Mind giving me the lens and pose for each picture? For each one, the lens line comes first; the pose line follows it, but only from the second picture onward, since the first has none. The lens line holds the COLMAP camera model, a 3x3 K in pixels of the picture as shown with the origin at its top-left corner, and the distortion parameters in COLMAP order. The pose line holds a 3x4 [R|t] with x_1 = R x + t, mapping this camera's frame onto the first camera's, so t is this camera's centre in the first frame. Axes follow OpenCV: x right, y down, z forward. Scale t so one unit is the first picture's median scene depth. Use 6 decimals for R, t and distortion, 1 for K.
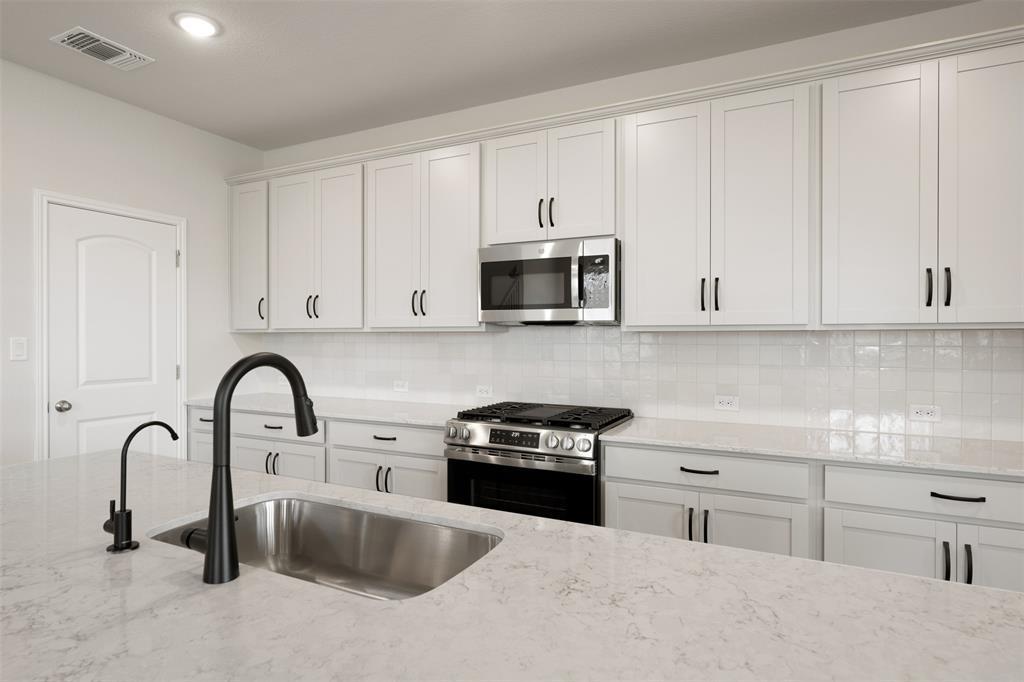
lens RADIAL K [[566.3, 0, 508.0], [0, 566.3, 338.0], [0, 0, 1]] dist [-0.001761, 0.002296]
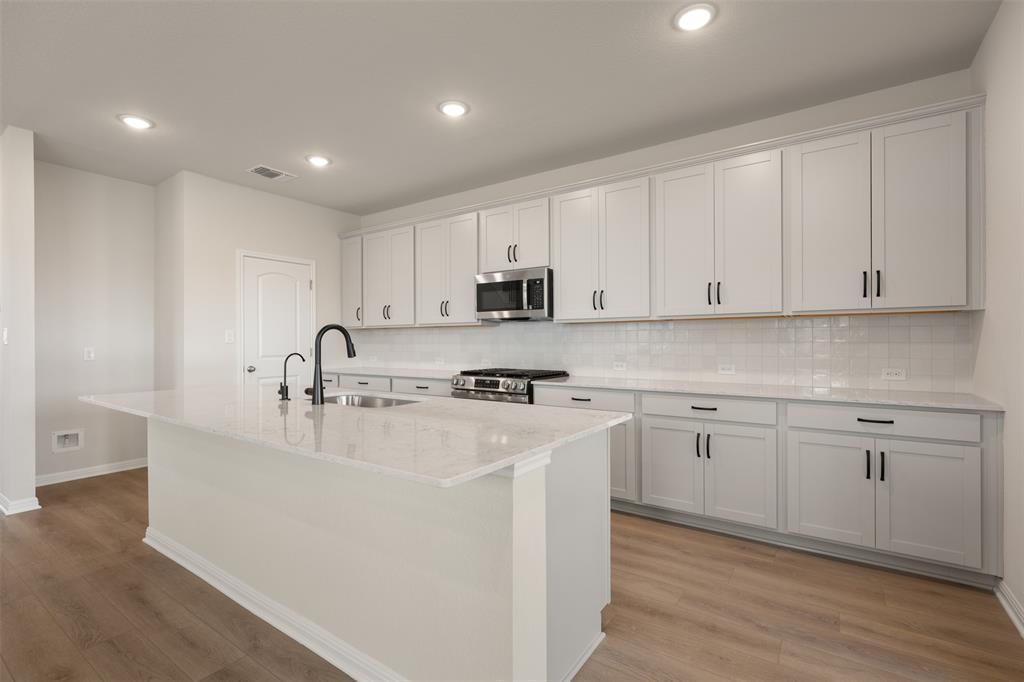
lens RADIAL K [[473.0, 0, 507.4], [0, 473.0, 338.6], [0, 0, 1]] dist [-0.000981, -0.000105]
pose [[0.989365, -0.006367, -0.145316, 0.264481], [0.005475, 0.999964, -0.006539, 0.042563], [0.145352, 0.005674, 0.989364, -0.408596]]
